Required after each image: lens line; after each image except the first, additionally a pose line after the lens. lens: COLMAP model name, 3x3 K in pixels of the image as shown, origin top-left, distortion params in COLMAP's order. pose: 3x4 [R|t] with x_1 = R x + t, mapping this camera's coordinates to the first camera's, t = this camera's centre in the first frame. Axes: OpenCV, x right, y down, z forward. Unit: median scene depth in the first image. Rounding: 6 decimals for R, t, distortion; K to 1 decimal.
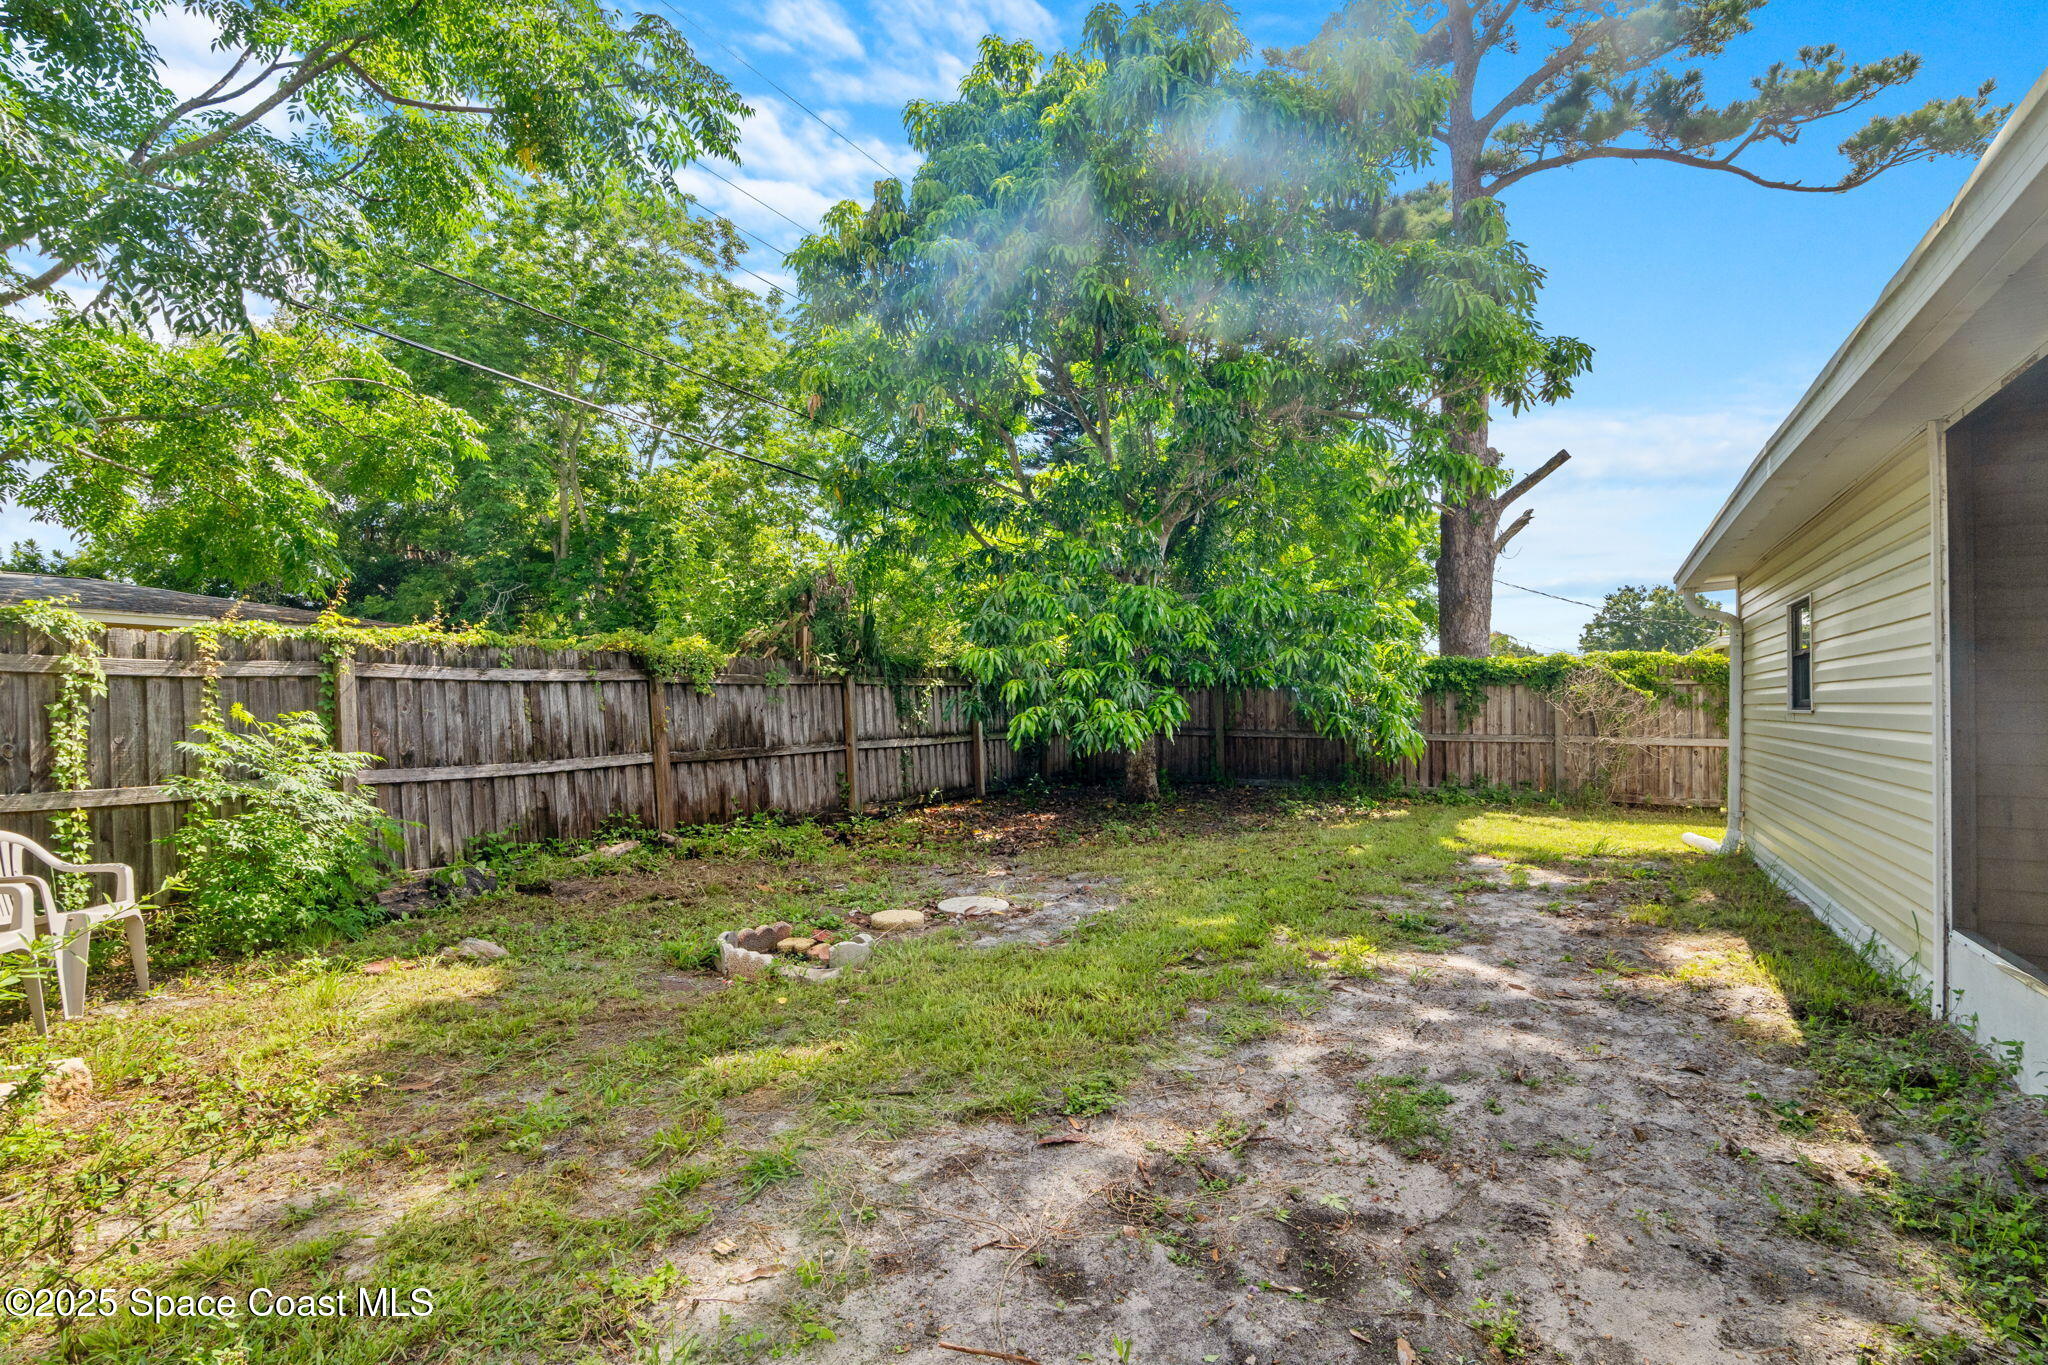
lens RADIAL K [[962.3, 0, 1031.2], [0, 962.3, 699.2], [0, 0, 1]] dist [-0.023616, 0.008150]
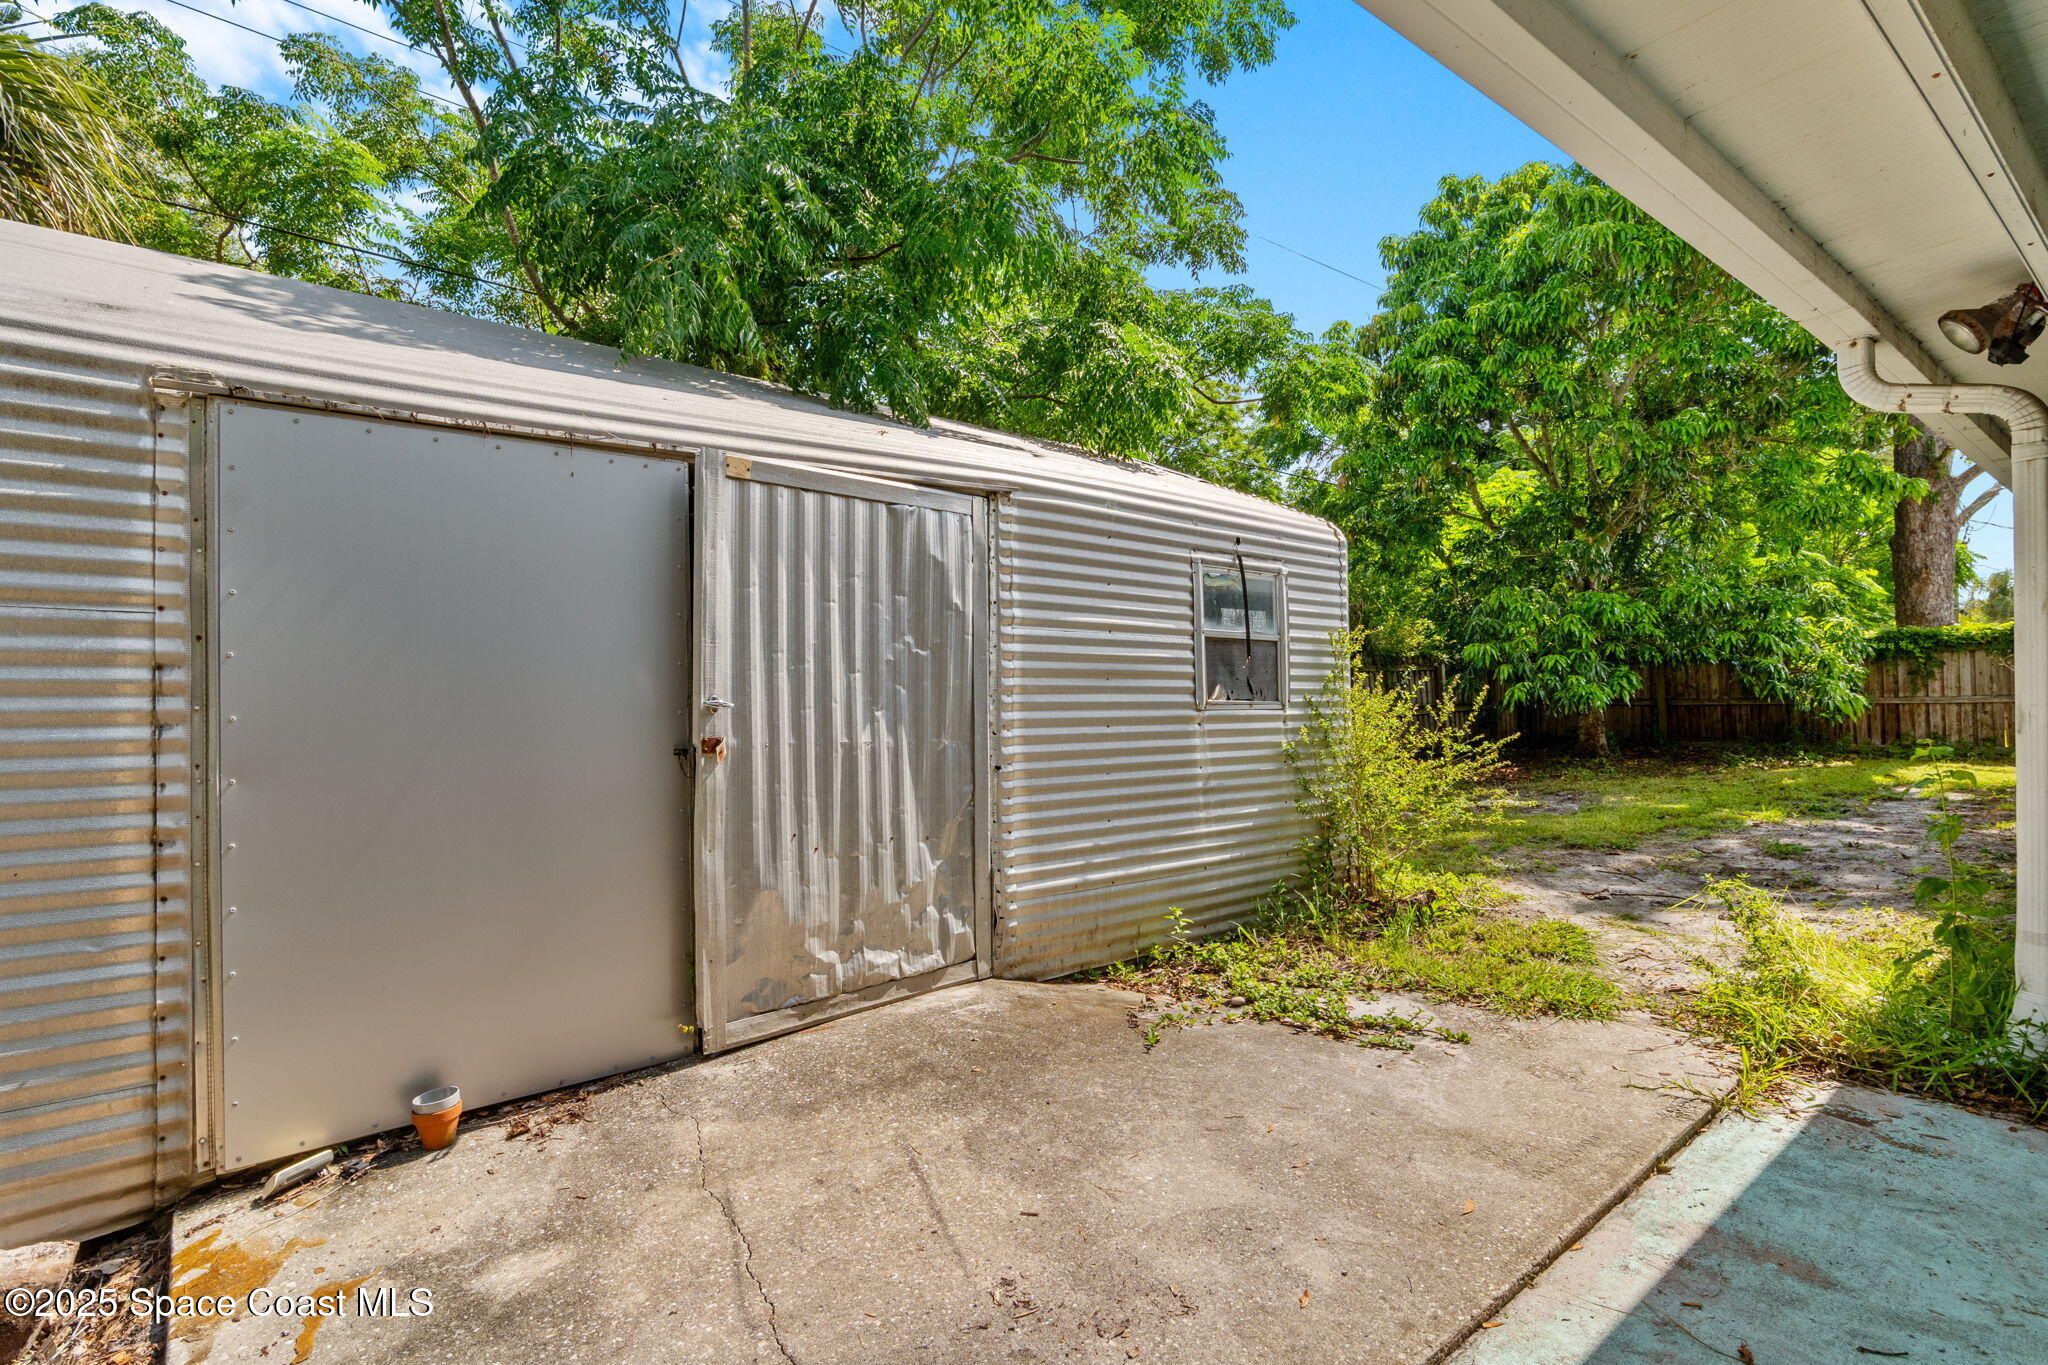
lens RADIAL K [[962.3, 0, 1031.2], [0, 962.3, 699.2], [0, 0, 1]] dist [-0.023616, 0.008150]
pose [[0.928768, -0.026363, -0.369723, -0.125325], [0.031051, 0.999495, 0.006734, 0.000248], [0.369359, -0.017734, 0.929117, -0.517033]]
